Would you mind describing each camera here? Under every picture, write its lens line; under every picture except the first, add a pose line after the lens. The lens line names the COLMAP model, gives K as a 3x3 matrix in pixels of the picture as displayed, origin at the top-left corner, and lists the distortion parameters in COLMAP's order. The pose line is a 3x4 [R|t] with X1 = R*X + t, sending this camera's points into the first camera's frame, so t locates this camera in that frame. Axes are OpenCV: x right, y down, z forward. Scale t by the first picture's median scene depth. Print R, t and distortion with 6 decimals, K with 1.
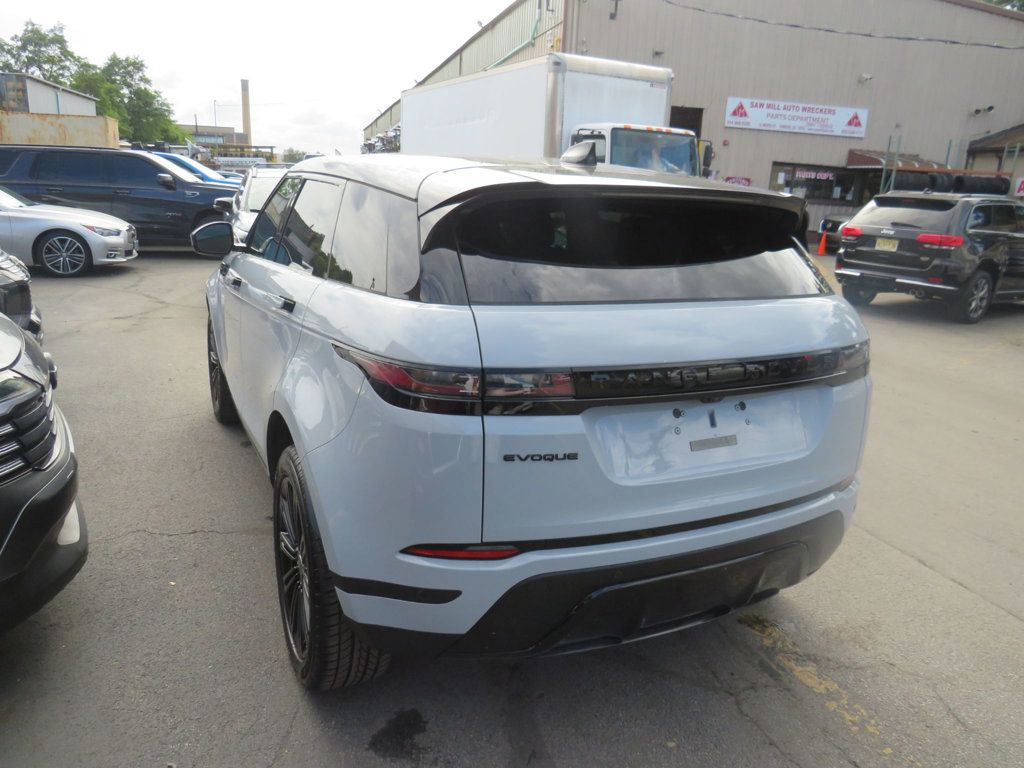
lens RADIAL K [[764.2, 0, 483.8], [0, 764.2, 392.9], [0, 0, 1]] dist [-0.062350, 0.055206]
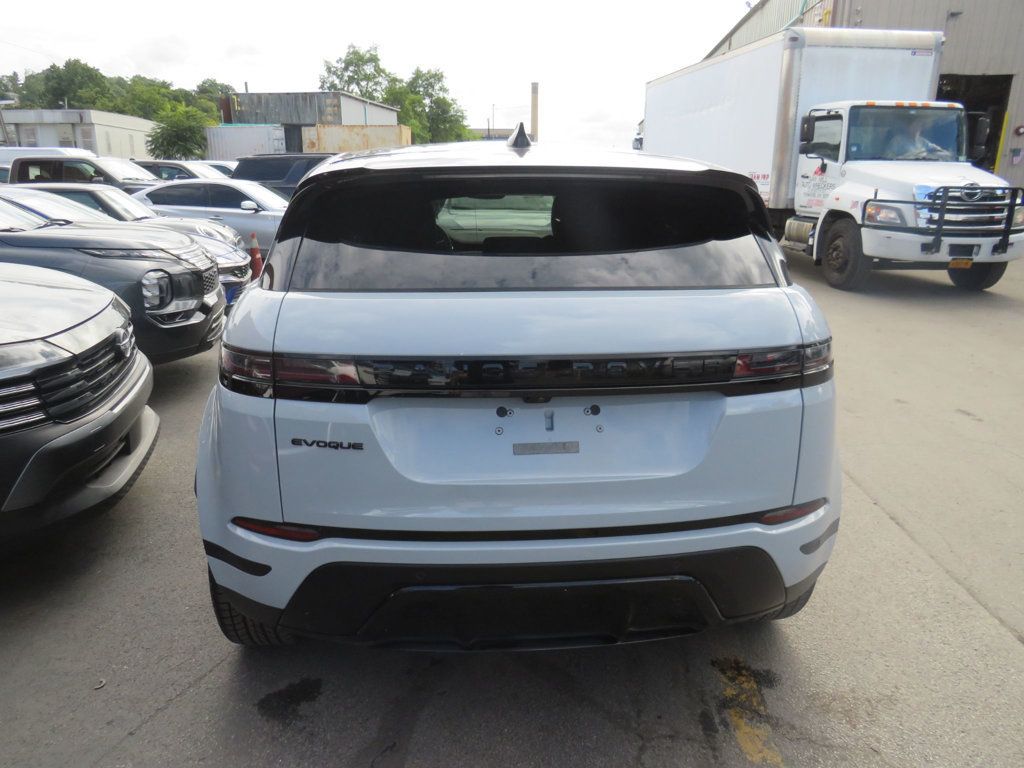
lens RADIAL K [[740.0, 0, 483.6], [0, 740.0, 399.8], [0, 0, 1]] dist [0.000471, -0.002349]
pose [[0.937020, 0.068176, -0.342557, 0.074883], [-0.061394, 0.997644, 0.030618, -0.002003], [0.343837, -0.007659, 0.938998, 0.020226]]
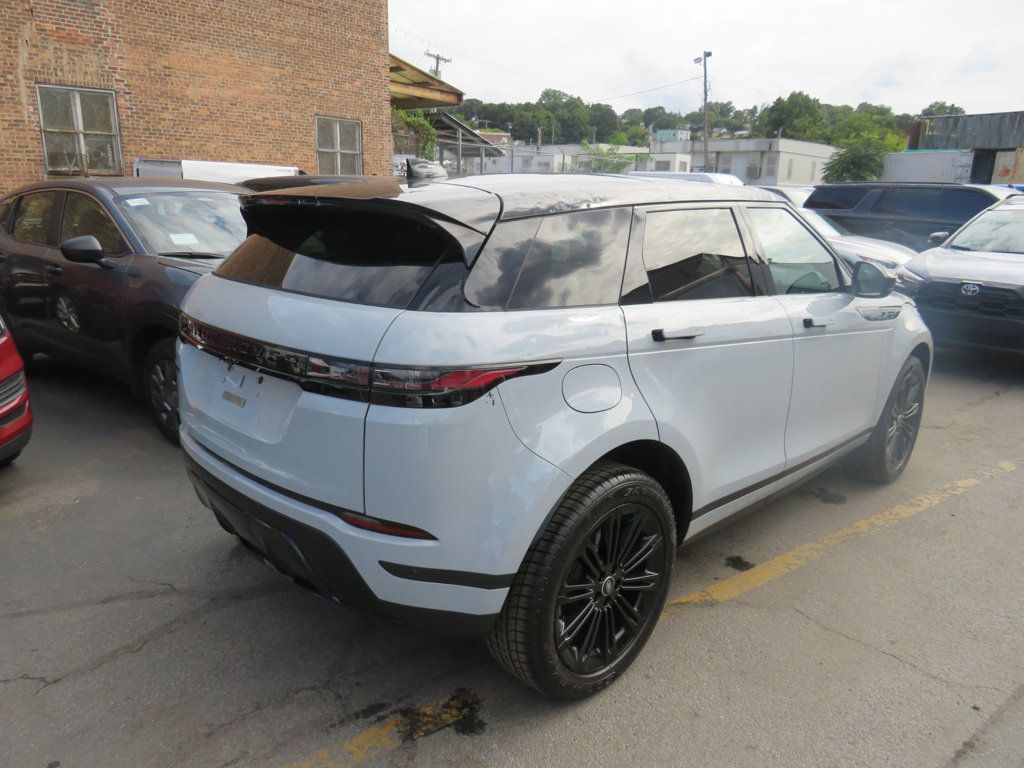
lens RADIAL K [[764.2, 0, 483.8], [0, 764.2, 392.9], [0, 0, 1]] dist [-0.062350, 0.055206]
pose [[0.328577, 0.221755, -0.918075, 0.220876], [-0.267976, 0.953988, 0.134521, -0.030624], [0.905664, 0.201821, 0.372883, 0.127521]]
